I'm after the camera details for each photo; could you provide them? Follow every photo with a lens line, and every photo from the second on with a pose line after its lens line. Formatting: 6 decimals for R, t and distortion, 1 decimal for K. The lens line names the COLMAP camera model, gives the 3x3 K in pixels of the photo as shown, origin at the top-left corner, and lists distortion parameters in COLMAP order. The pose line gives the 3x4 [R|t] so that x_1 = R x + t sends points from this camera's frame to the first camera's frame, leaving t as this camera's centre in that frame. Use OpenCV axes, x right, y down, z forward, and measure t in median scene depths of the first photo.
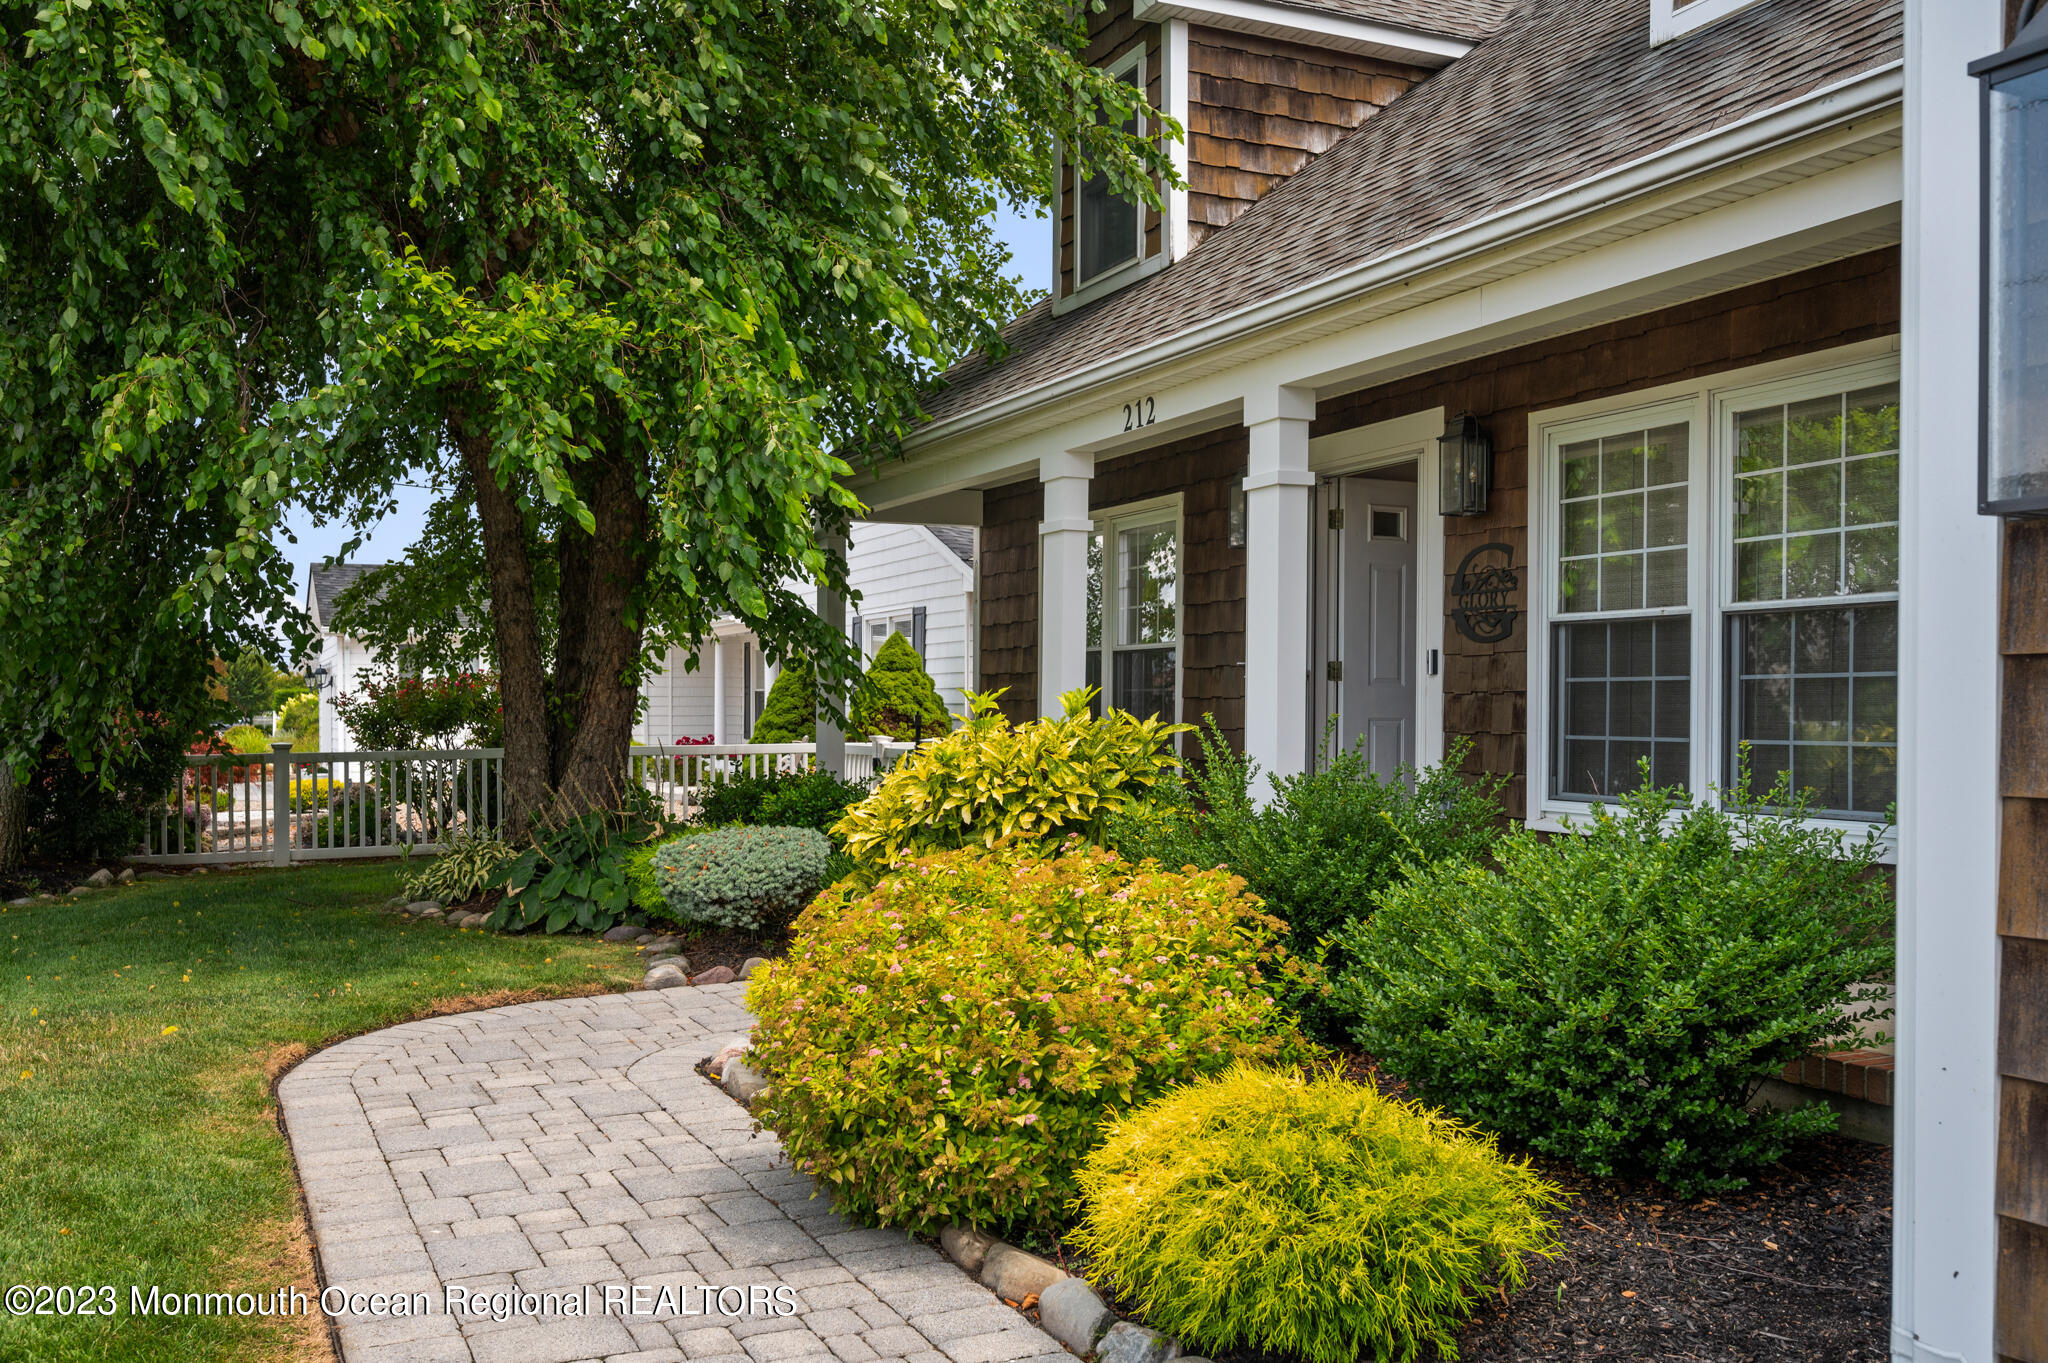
lens RADIAL K [[1762.2, 0, 1024.0], [0, 1762.2, 681.5], [0, 0, 1]] dist [-0.008468, -0.005270]
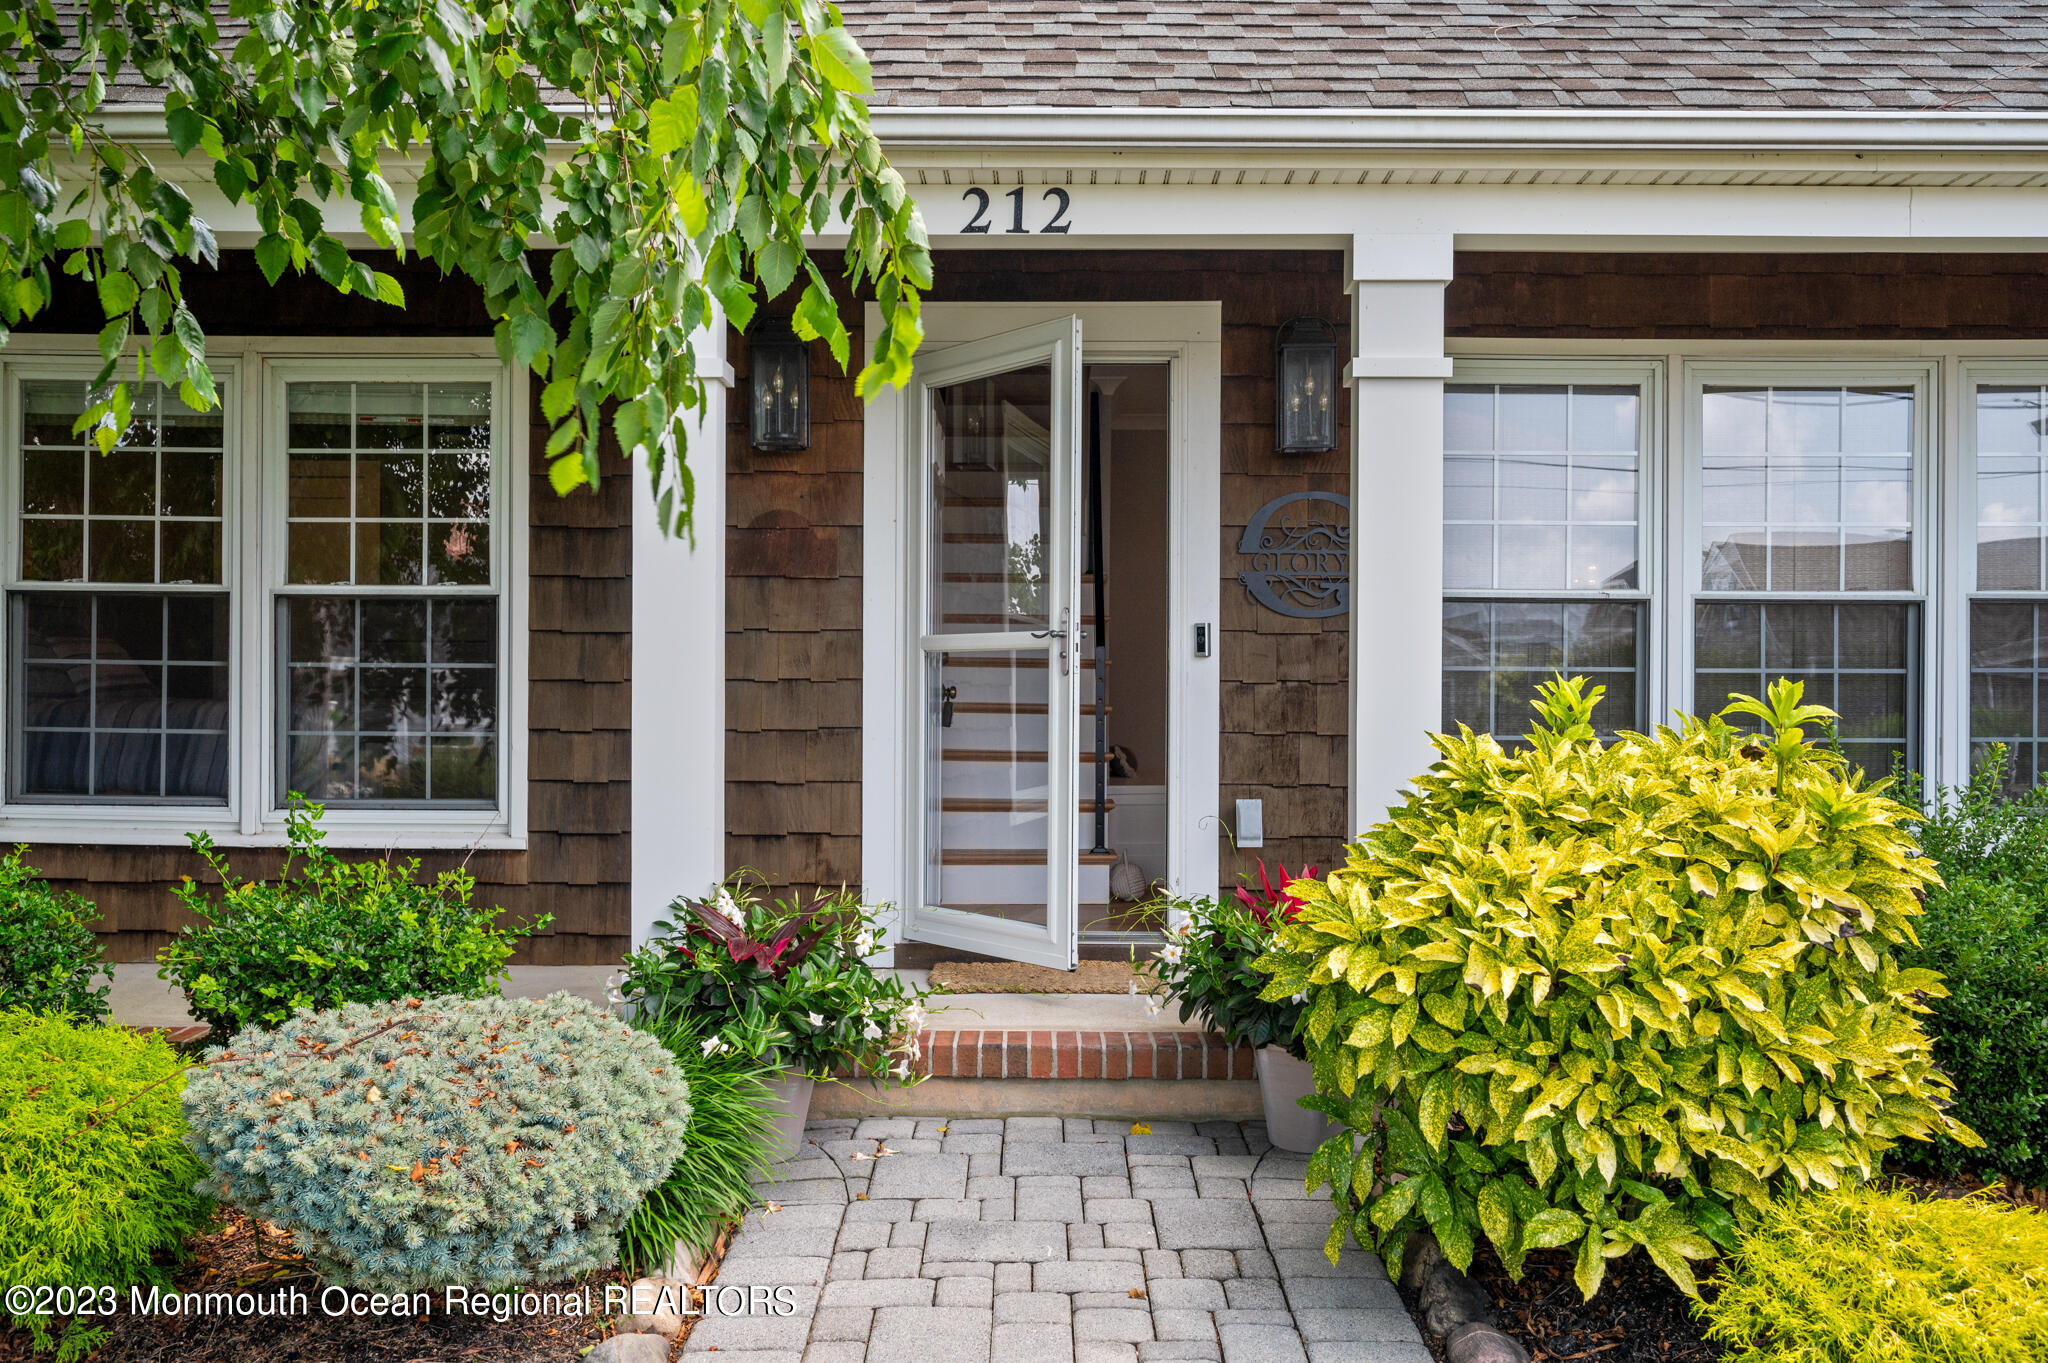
lens RADIAL K [[1511.6, 0, 1024.0], [0, 1511.6, 681.5], [0, 0, 1]] dist [0.105244, 0.000602]
pose [[0.449605, 0.014239, 0.893114, -0.401133], [-0.016941, 0.999829, -0.007412, 0.015272], [-0.893067, -0.011798, 0.449769, 0.754061]]
